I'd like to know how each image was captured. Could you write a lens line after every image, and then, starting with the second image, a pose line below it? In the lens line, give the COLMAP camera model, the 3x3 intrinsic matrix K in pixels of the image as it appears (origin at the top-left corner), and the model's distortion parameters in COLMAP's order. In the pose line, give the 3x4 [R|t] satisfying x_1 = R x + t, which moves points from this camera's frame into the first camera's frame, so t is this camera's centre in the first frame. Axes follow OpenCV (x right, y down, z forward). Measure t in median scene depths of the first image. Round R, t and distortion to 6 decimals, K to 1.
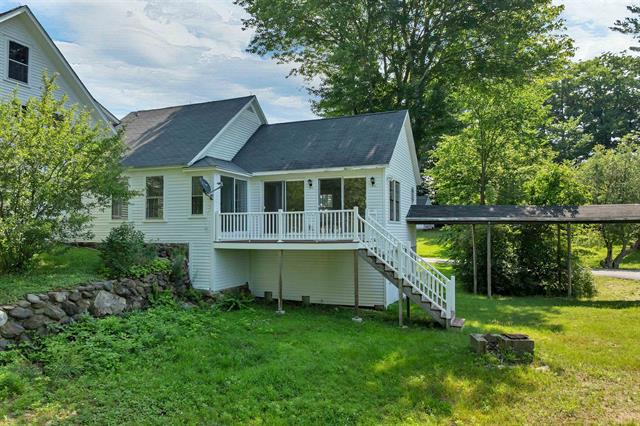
lens RADIAL K [[464.7, 0, 322.1], [0, 464.7, 213.9], [0, 0, 1]] dist [-0.021888, -0.014661]
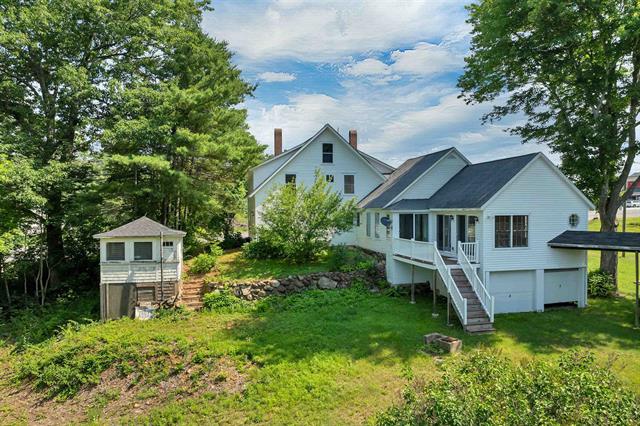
lens RADIAL K [[464.7, 0, 320.5], [0, 464.7, 215.4], [0, 0, 1]] dist [-0.021888, -0.014661]
pose [[0.550625, 0.008699, -0.834707, 0.971475], [0.034634, 0.998847, 0.033256, -0.139074], [0.834034, -0.047220, 0.549689, -0.113925]]
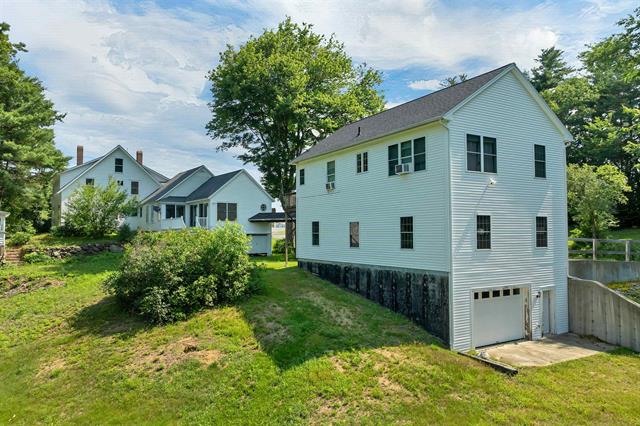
lens RADIAL K [[464.7, 0, 318.6], [0, 464.7, 217.4], [0, 0, 1]] dist [-0.021888, -0.014661]
pose [[0.838227, -0.025131, -0.544742, 1.870448], [0.023866, 0.999671, -0.009395, 0.034125], [0.544798, -0.005126, 0.838551, -0.683085]]
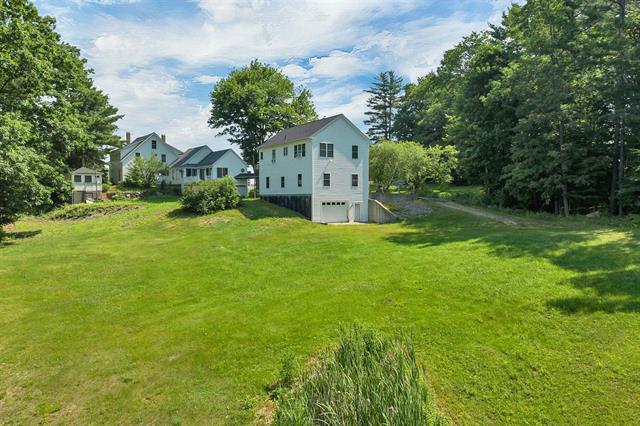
lens RADIAL K [[464.7, 0, 323.8], [0, 464.7, 217.8], [0, 0, 1]] dist [-0.021888, -0.014661]
pose [[0.868659, 0.016002, -0.495153, 3.128408], [0.023102, 0.997083, 0.072751, 0.097345], [0.494872, -0.074635, 0.865755, -2.227676]]
